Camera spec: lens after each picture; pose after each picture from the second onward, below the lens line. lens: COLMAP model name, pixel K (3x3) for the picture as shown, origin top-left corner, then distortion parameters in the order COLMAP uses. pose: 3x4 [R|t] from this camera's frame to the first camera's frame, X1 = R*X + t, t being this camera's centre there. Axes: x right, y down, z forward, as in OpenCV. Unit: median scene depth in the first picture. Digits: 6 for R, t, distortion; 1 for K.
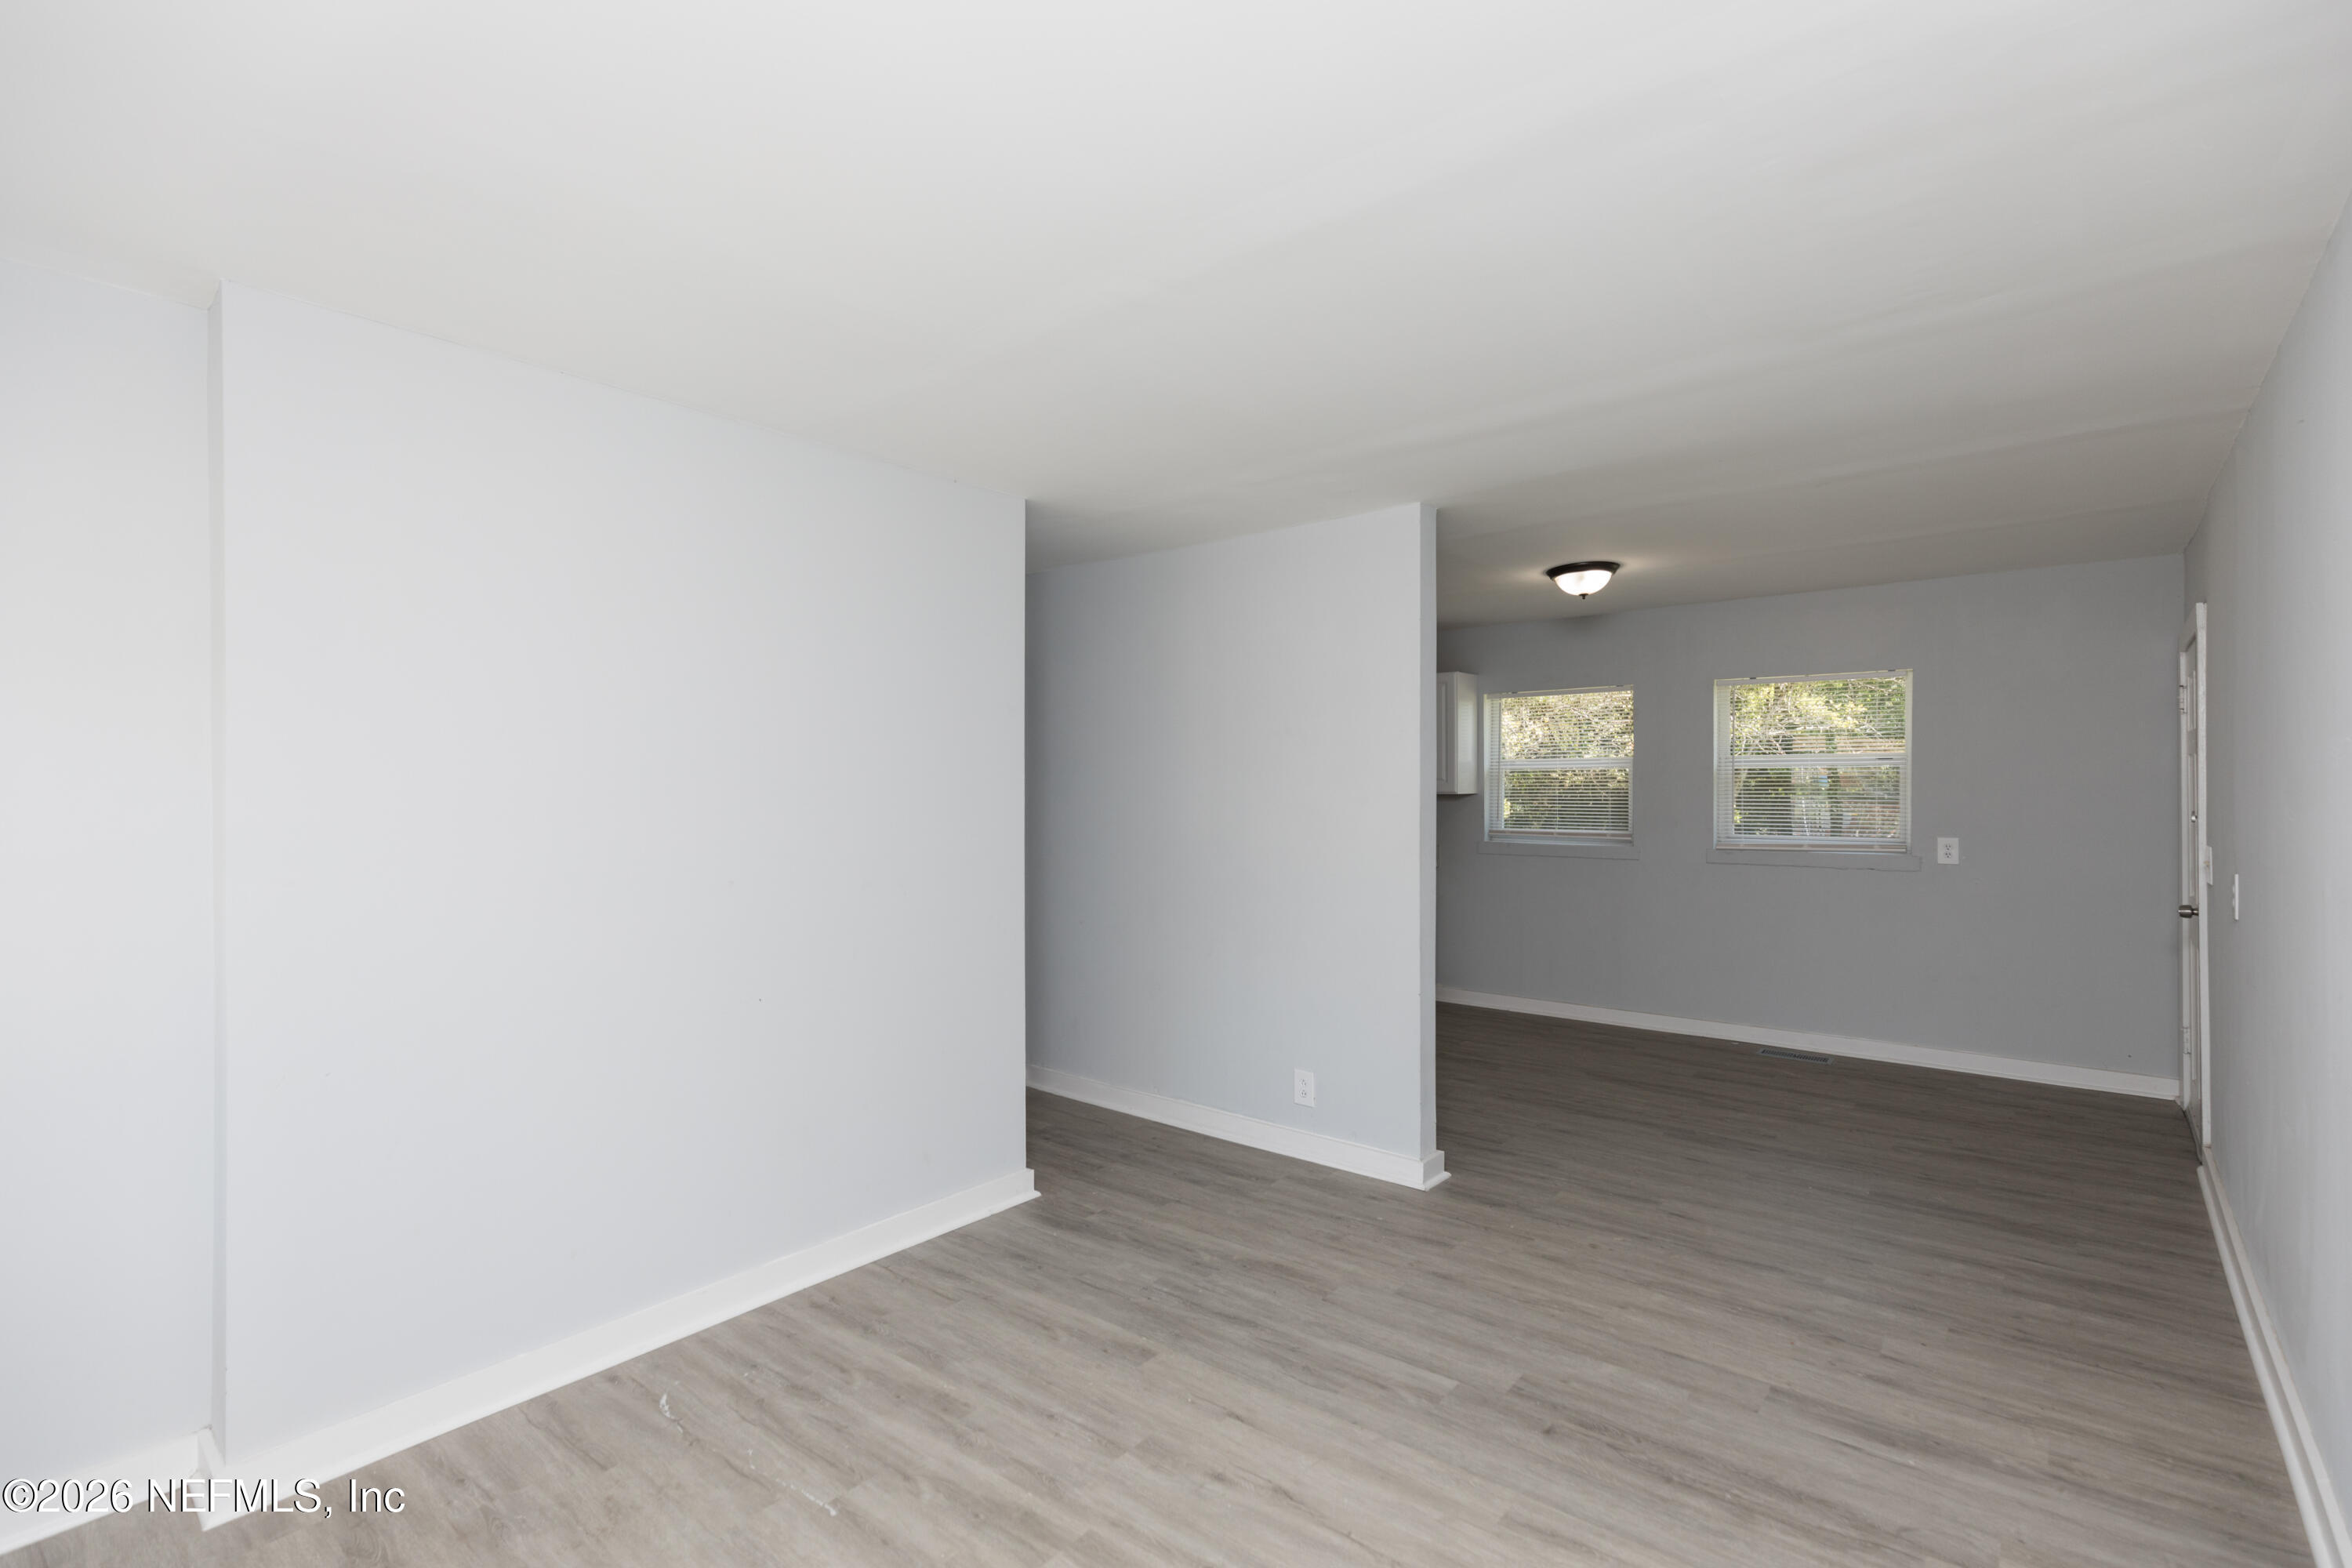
lens RADIAL K [[1069.1, 0, 1176.0], [0, 1069.1, 784.0], [0, 0, 1]] dist [0.000487, -0.000004]
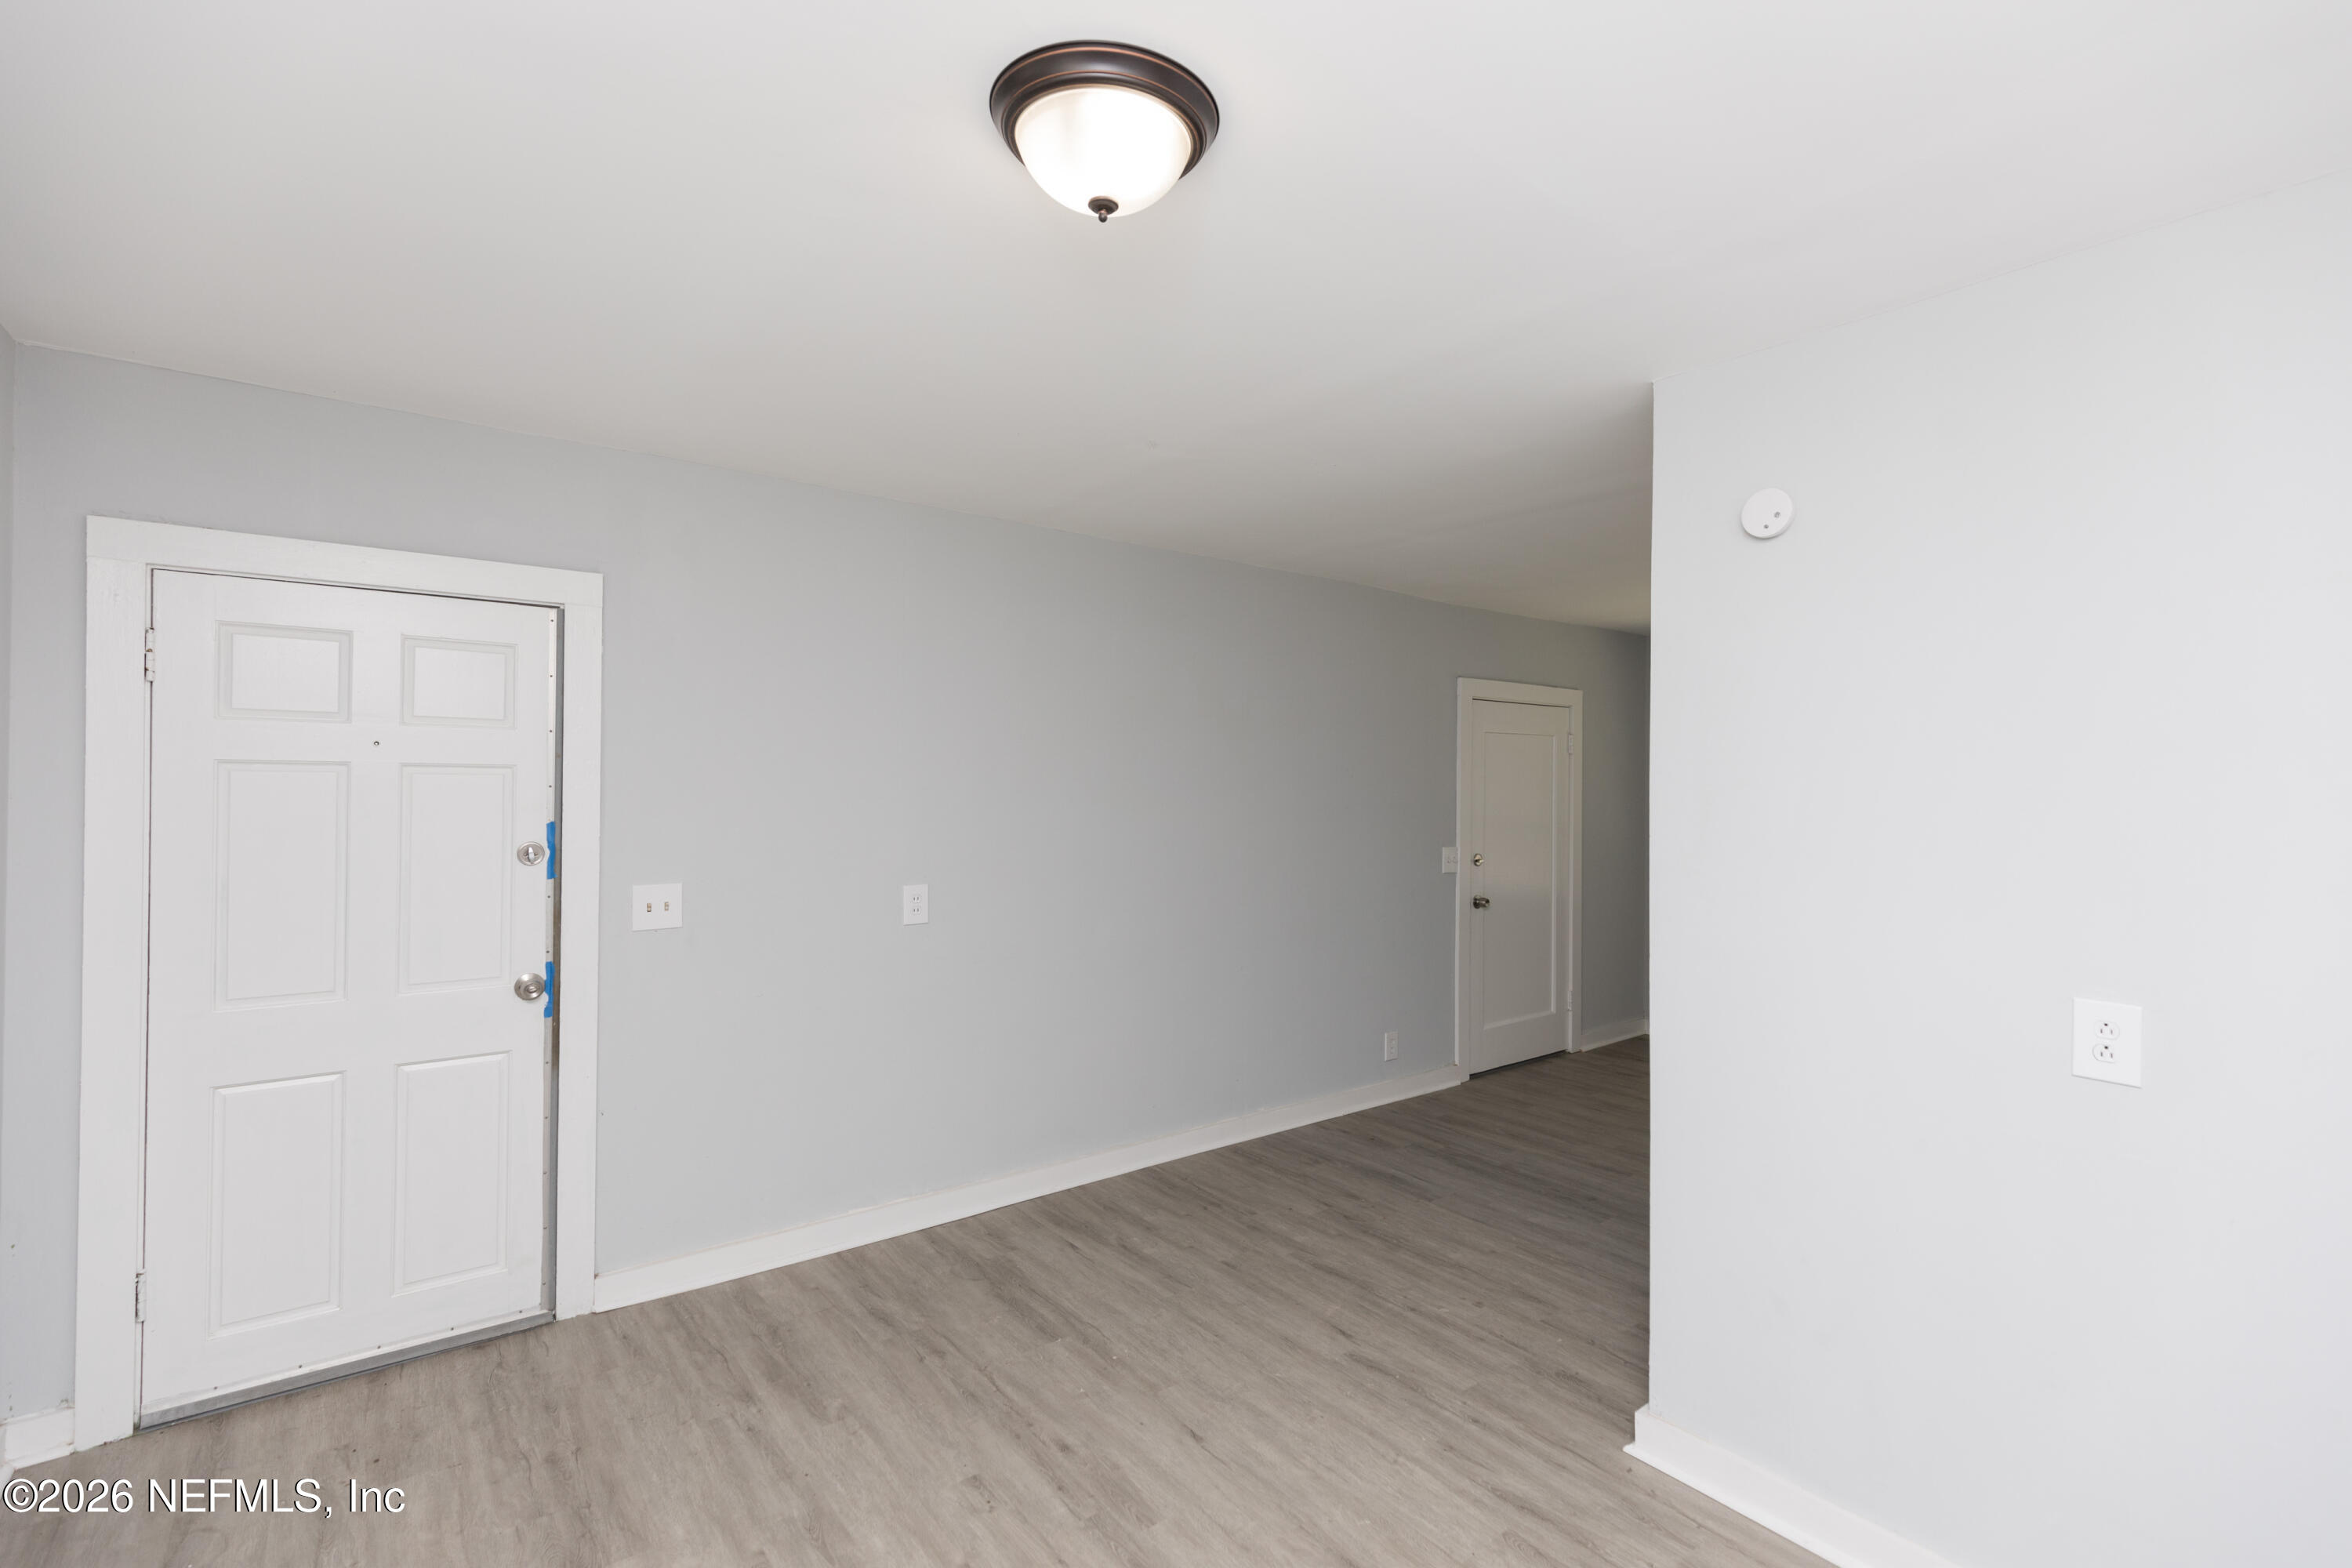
lens RADIAL K [[1069.1, 0, 1176.0], [0, 1069.1, 784.0], [0, 0, 1]] dist [0.000487, -0.000004]
pose [[-0.978493, -0.003399, 0.206251, 0.477039], [-0.004570, 0.999976, -0.005204, -0.020984], [-0.206228, -0.006034, -0.978485, 2.055212]]
